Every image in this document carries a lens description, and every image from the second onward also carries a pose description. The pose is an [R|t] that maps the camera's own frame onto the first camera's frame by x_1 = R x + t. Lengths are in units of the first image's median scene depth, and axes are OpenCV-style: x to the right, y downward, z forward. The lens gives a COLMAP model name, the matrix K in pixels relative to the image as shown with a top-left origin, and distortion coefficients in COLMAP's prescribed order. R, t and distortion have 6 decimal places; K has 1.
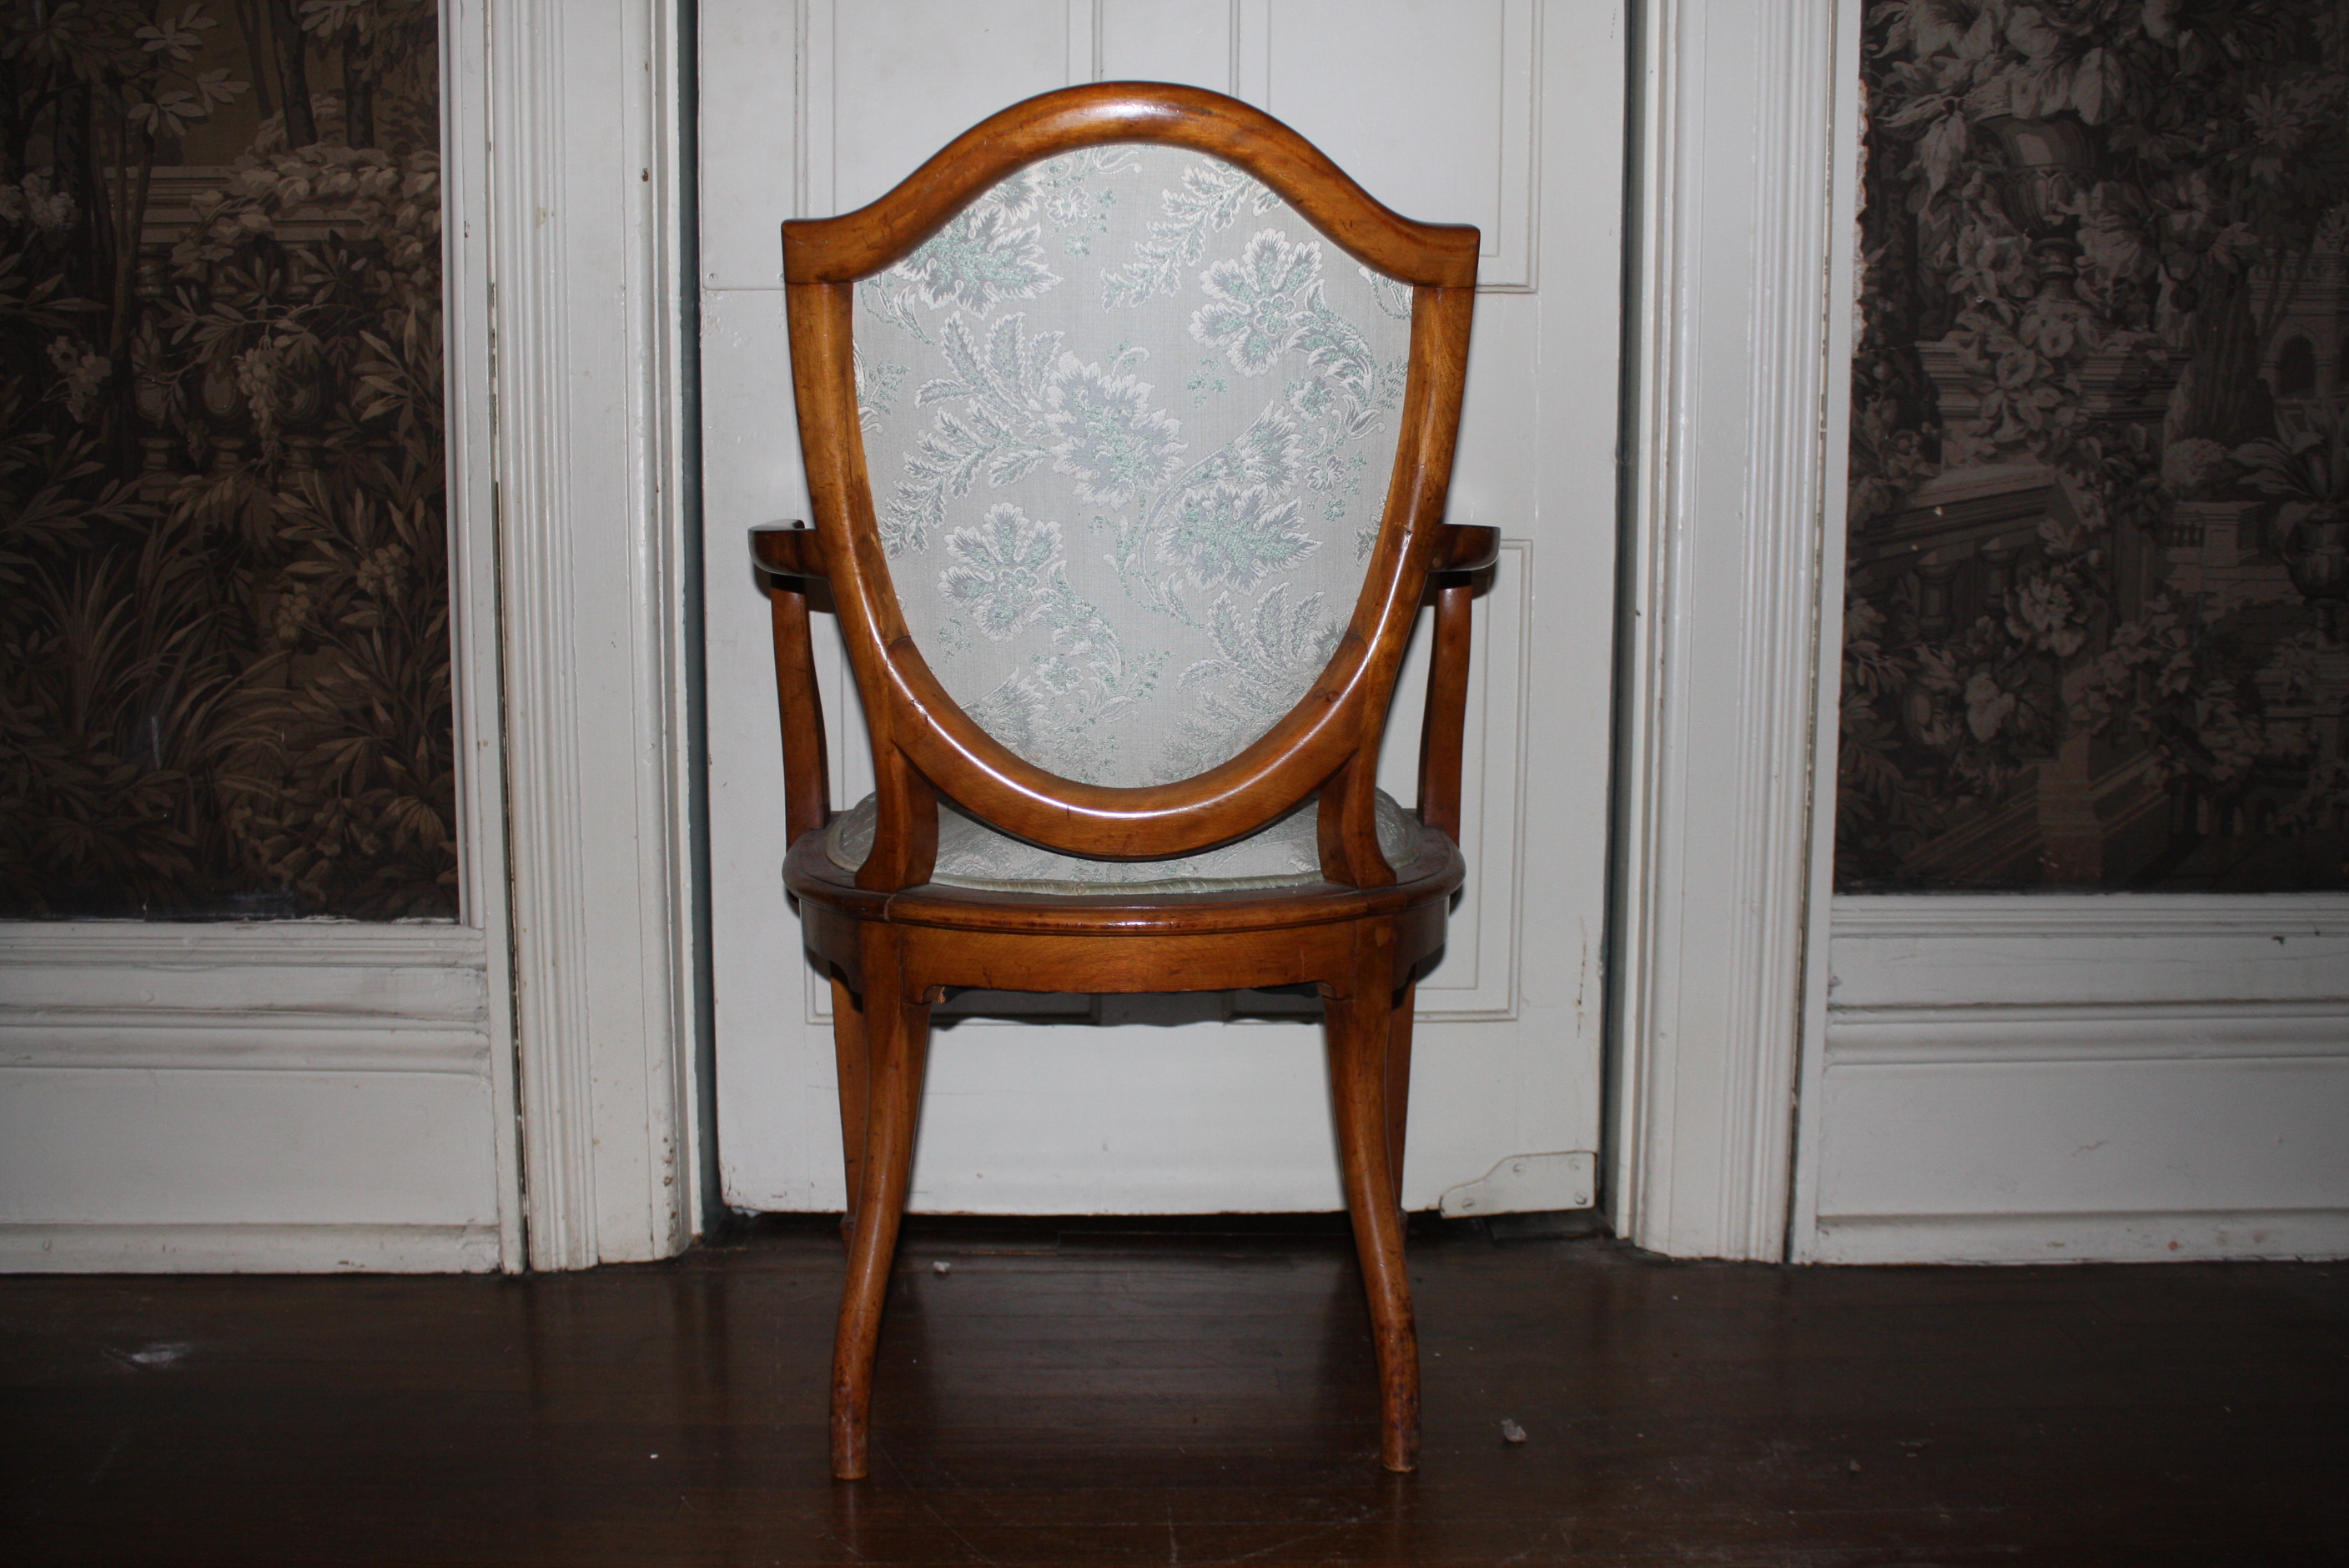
lens RADIAL K [[2180.8, 0, 1173.3], [0, 2180.8, 809.3], [0, 0, 1]] dist [-0.047158, 0.000000]
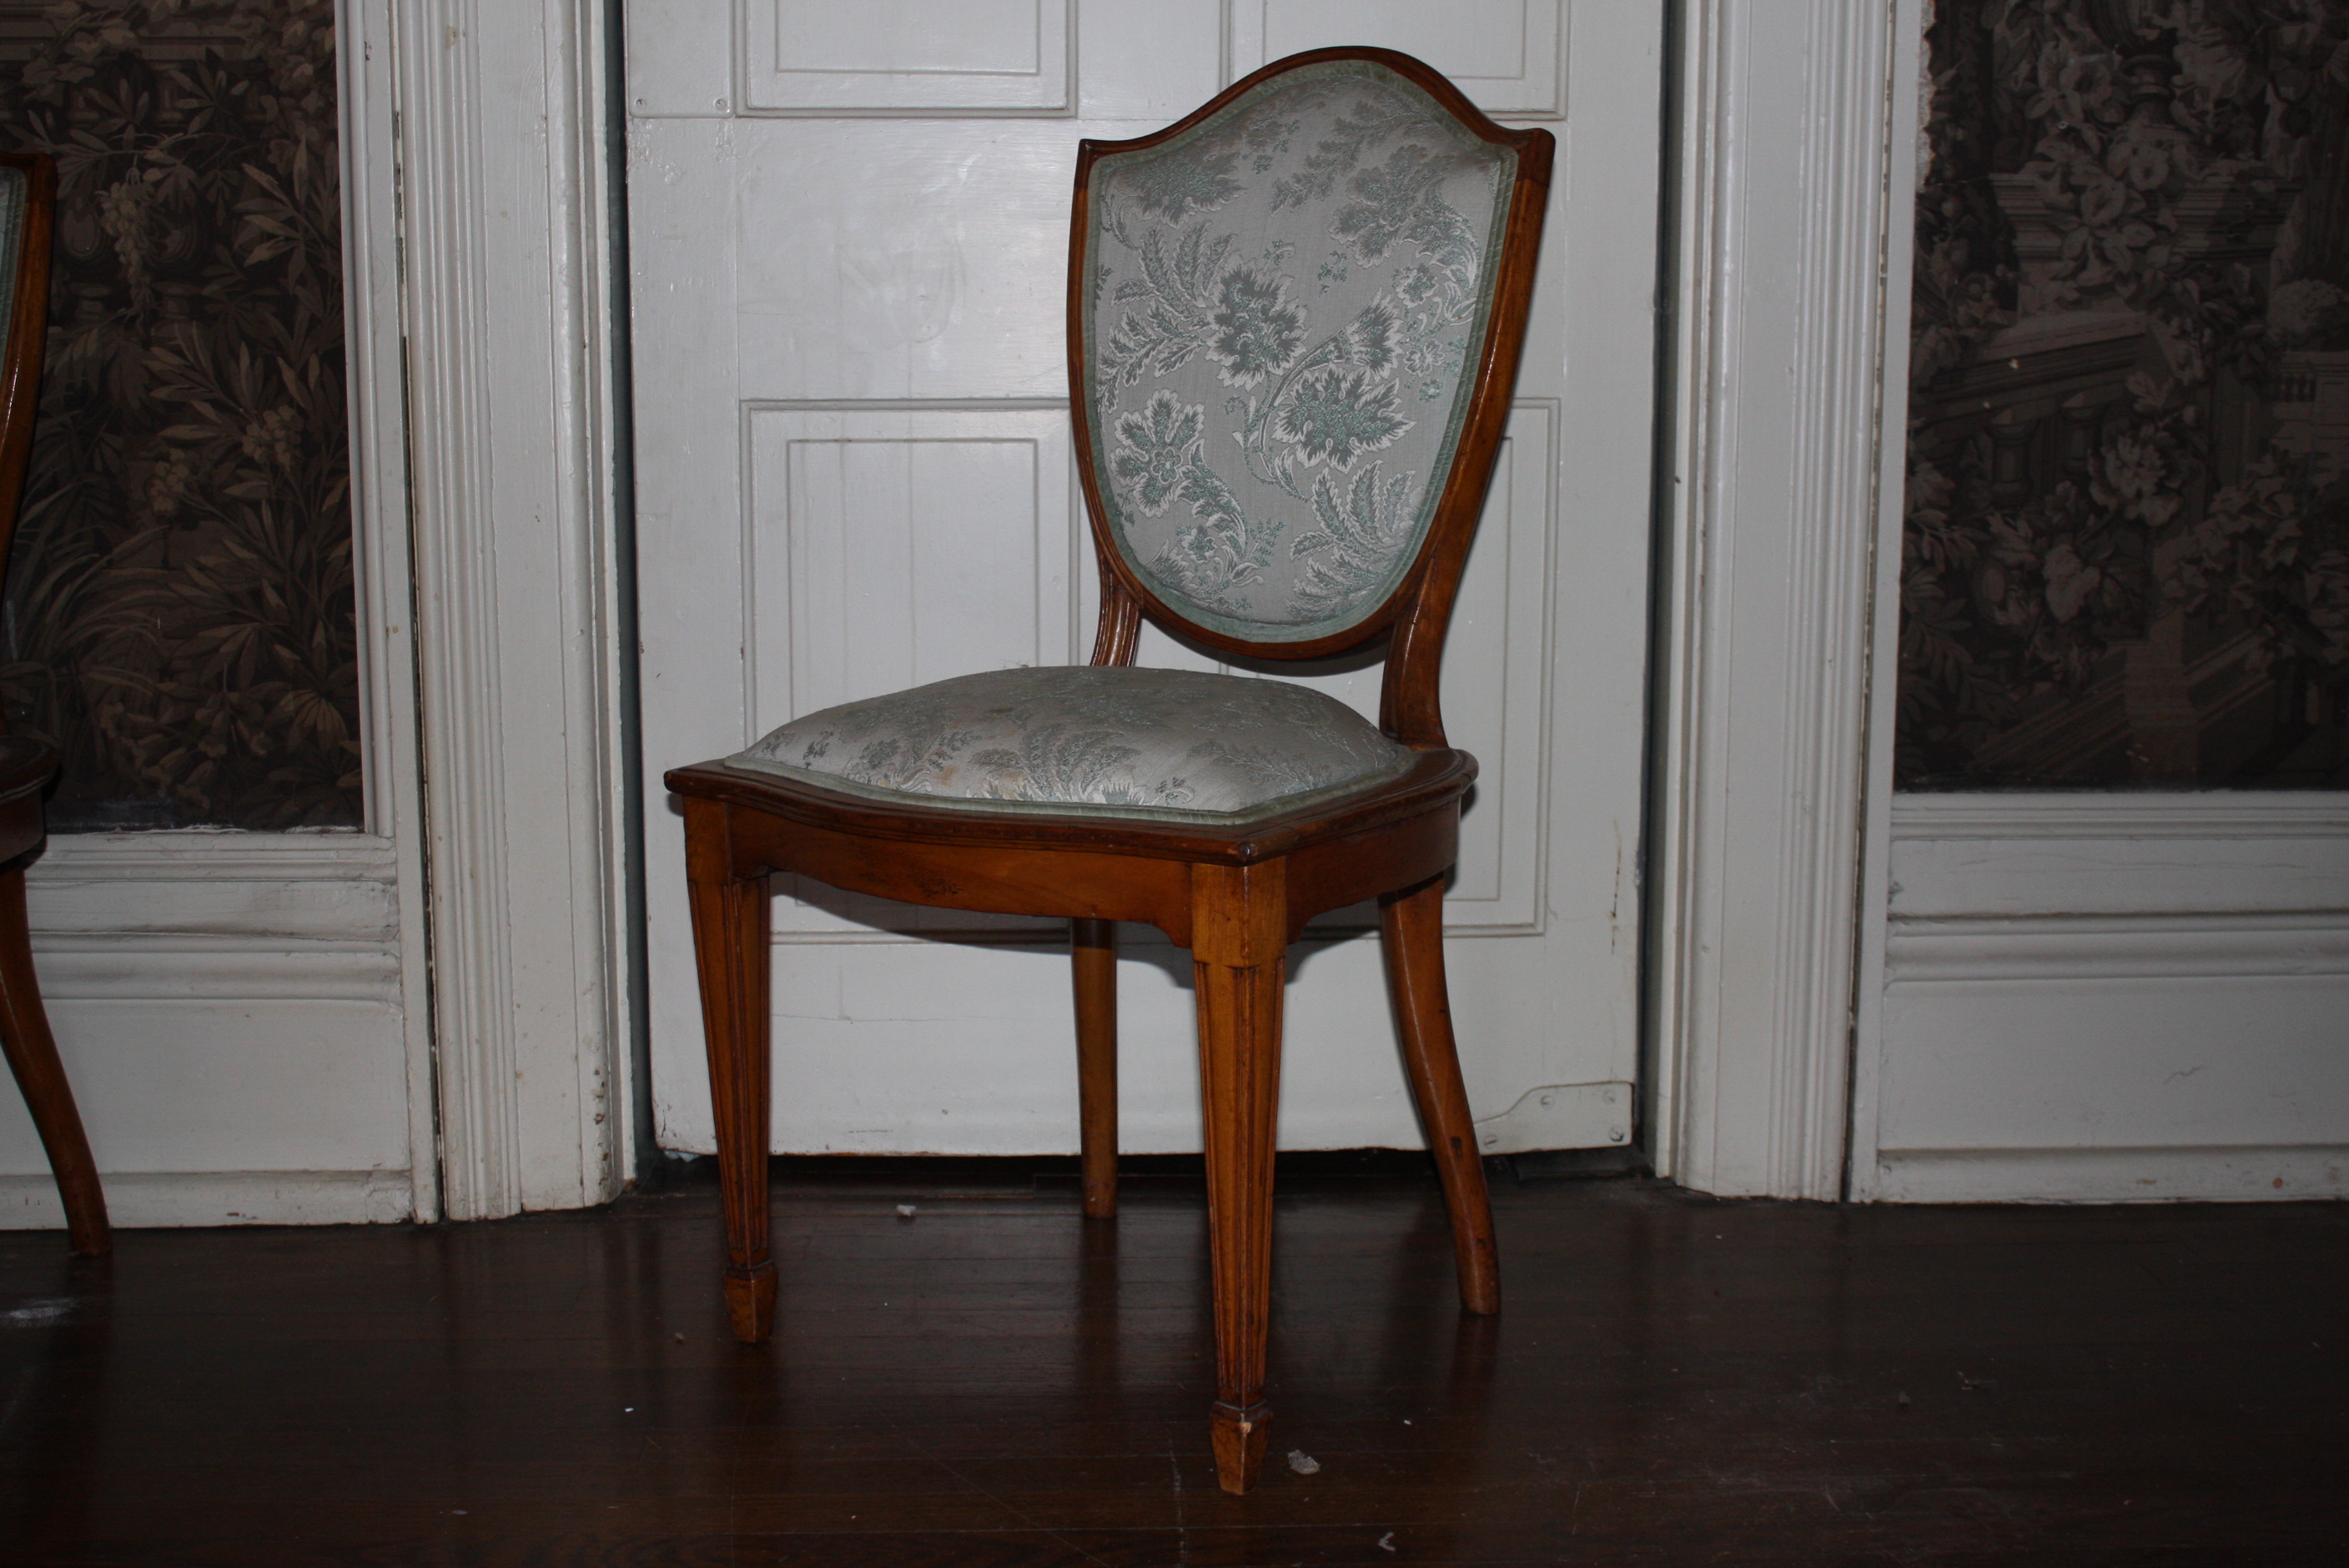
lens RADIAL K [[2829.8, 0, 1163.1], [0, 2829.8, 795.3], [0, 0, 1]] dist [0.012663, 0.000000]
pose [[0.999845, -0.004949, 0.016895, -0.019686], [0.004464, 0.999581, 0.028605, 0.005650], [-0.017029, -0.028525, 0.999448, -0.171889]]
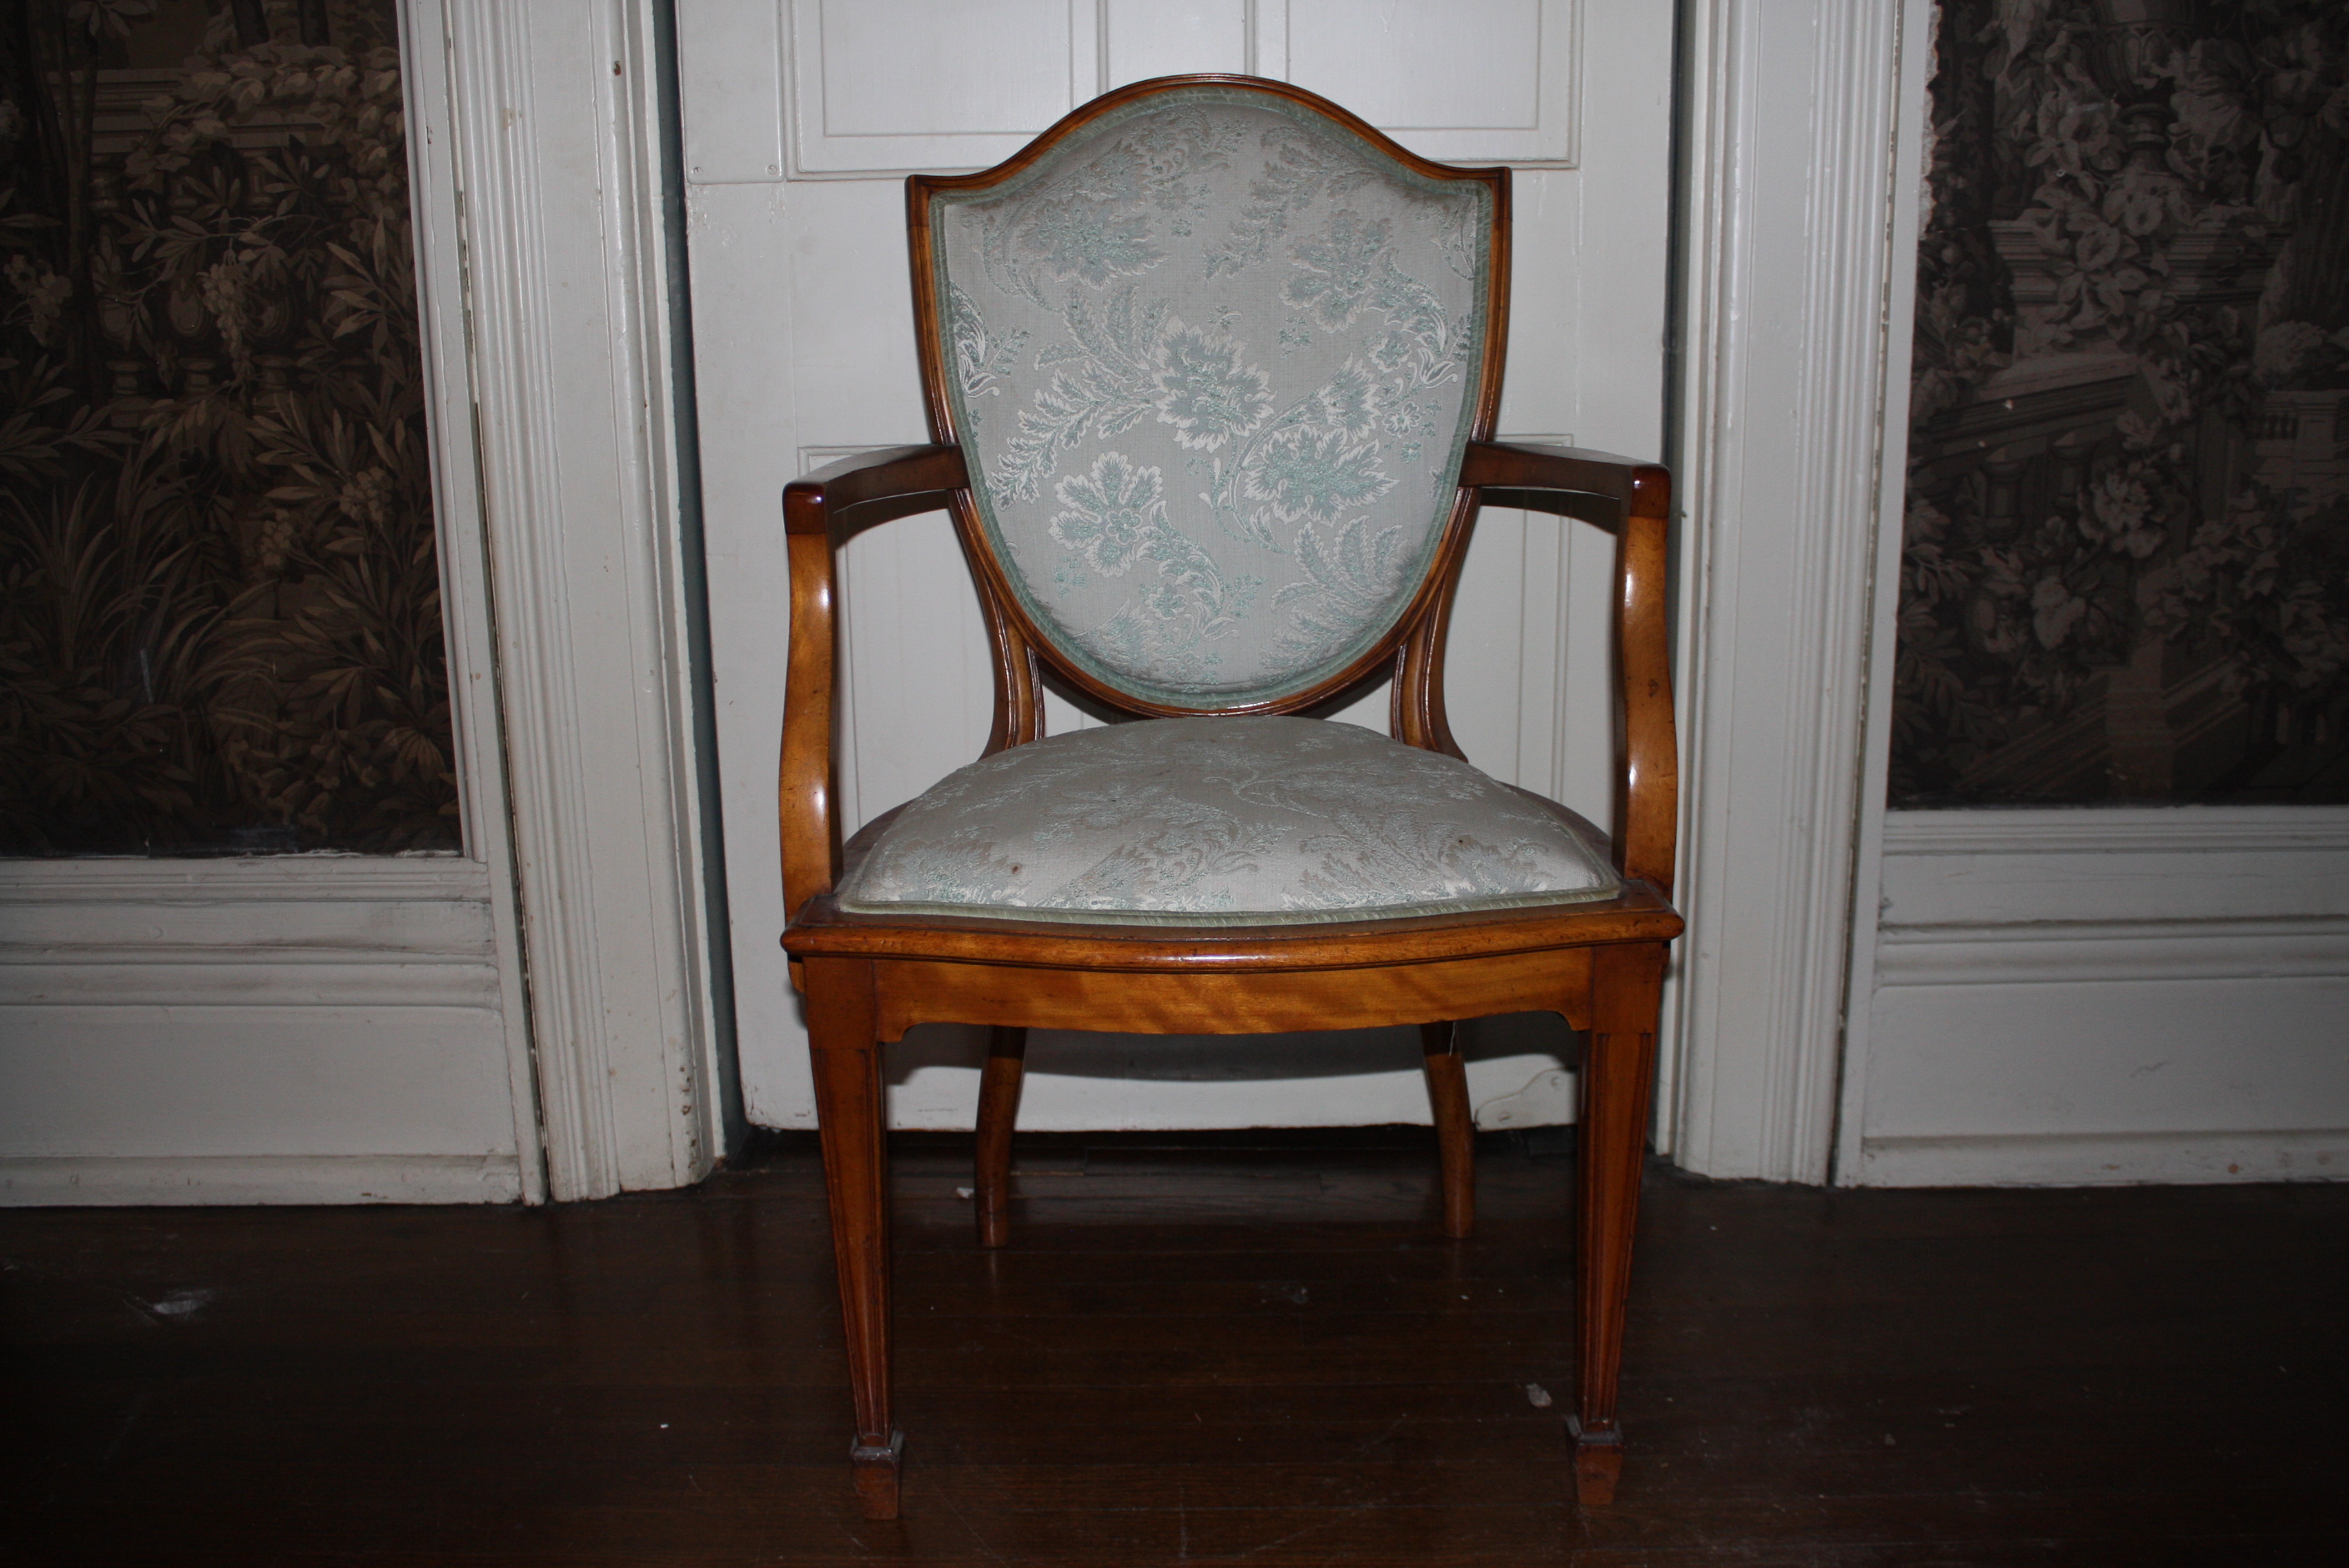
lens RADIAL K [[2180.8, 0, 1169.4], [0, 2180.8, 810.0], [0, 0, 1]] dist [-0.047158, 0.000000]
pose [[0.999307, -0.009683, -0.035949, 0.023949], [0.013783, 0.993199, 0.115610, -0.077201], [0.034585, -0.116026, 0.992644, 0.043861]]
